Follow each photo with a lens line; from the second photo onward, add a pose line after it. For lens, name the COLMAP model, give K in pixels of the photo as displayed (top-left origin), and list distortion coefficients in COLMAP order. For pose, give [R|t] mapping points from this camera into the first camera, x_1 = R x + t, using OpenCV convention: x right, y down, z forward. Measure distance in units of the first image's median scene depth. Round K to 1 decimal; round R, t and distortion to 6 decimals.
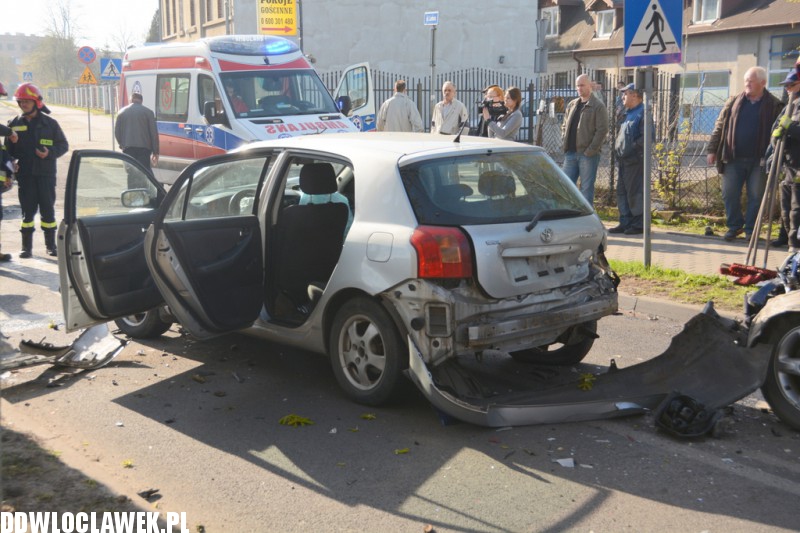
lens RADIAL K [[1189.3, 0, 400.0], [0, 1189.3, 266.5], [0, 0, 1]] dist [0.194895, 0.155121]
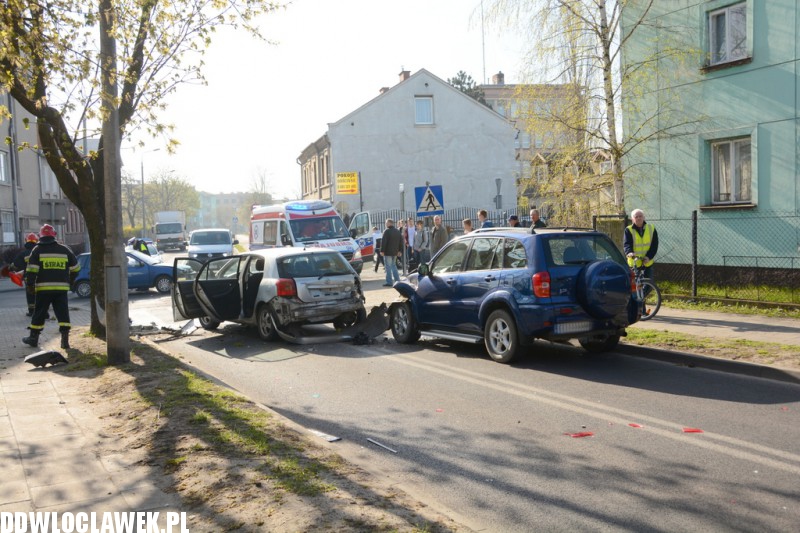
lens RADIAL K [[851.1, 0, 400.0], [0, 851.1, 266.5], [0, 0, 1]] dist [0.004937, 0.028102]
pose [[0.992182, -0.031180, -0.120841, 0.493954], [0.020468, 0.995831, -0.088893, 0.113024], [0.123109, 0.085725, 0.988684, -0.919955]]
